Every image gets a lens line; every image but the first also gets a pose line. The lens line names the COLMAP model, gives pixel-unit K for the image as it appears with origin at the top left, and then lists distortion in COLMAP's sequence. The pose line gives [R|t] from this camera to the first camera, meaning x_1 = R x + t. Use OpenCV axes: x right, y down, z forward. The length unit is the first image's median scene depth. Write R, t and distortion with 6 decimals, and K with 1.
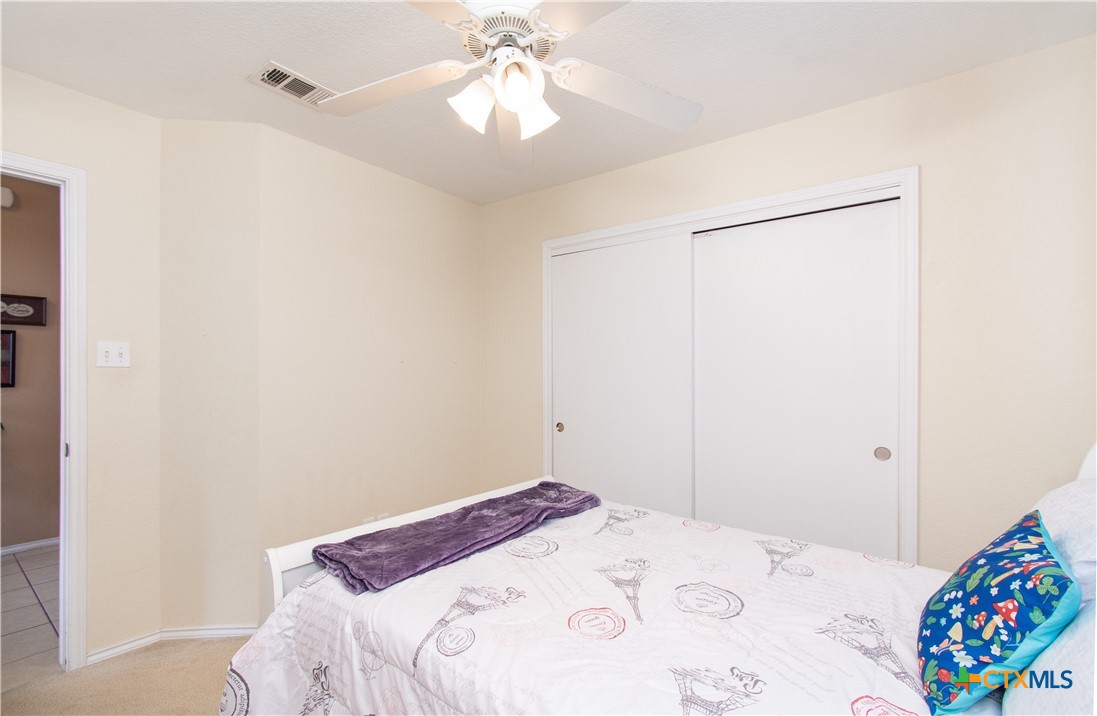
lens RADIAL K [[496.4, 0, 548.5], [0, 496.4, 358.0], [0, 0, 1]] dist [0.001511, 0.000160]
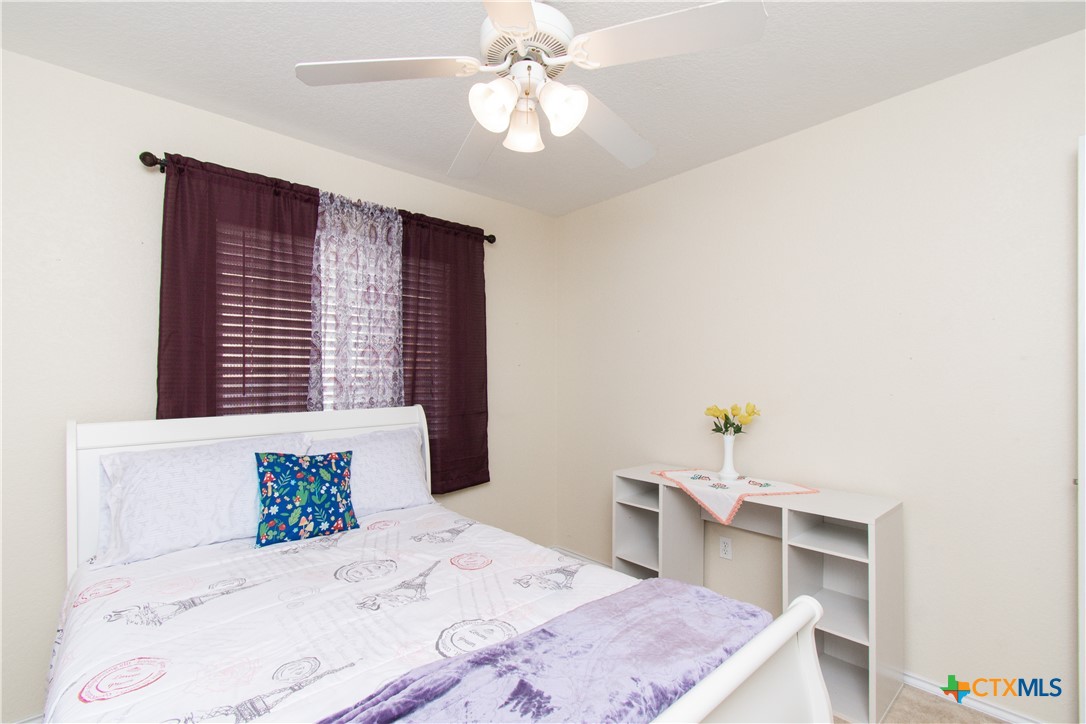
lens RADIAL K [[482.9, 0, 542.1], [0, 482.9, 374.2], [0, 0, 1]] dist [0.020064, -0.000132]
pose [[-0.984939, 0.001350, 0.172896, -0.303750], [-0.003975, 0.999528, -0.030448, 0.053436], [-0.172856, -0.030677, -0.984469, 2.127784]]
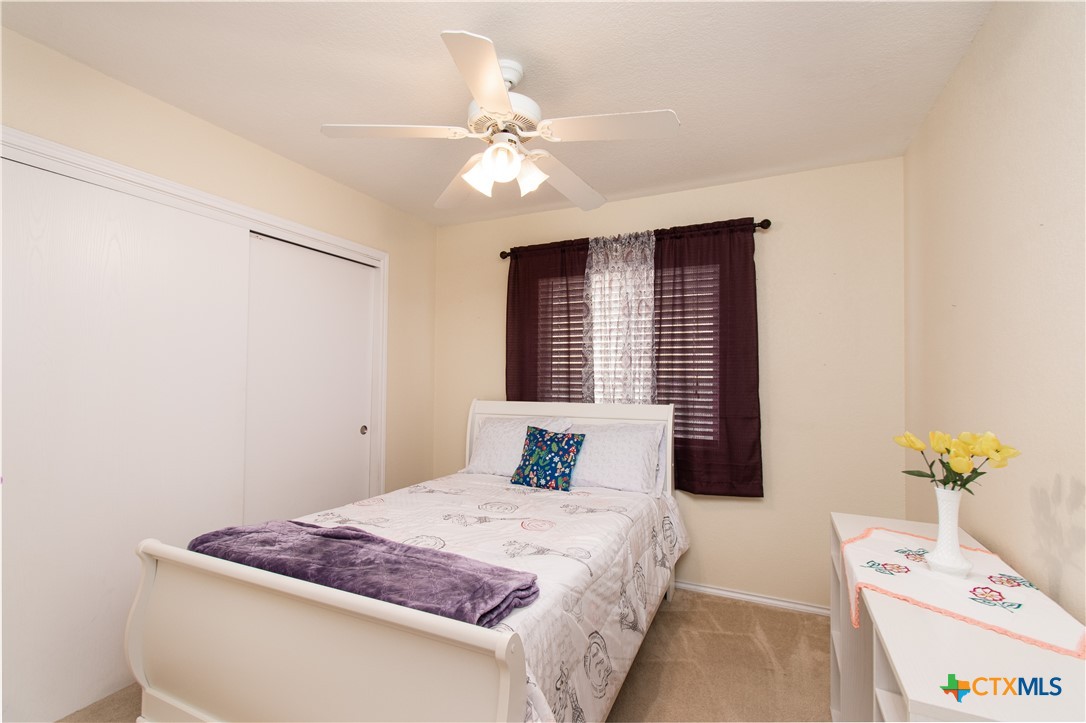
lens RADIAL K [[481.9, 0, 543.0], [0, 481.9, 361.5], [0, 0, 1]] dist [-0.001582, -0.000026]
pose [[-0.233273, 0.028461, 0.971995, -1.419641], [-0.033303, 0.998751, -0.037237, 0.030697], [-0.971841, -0.041057, -0.232034, 1.289118]]
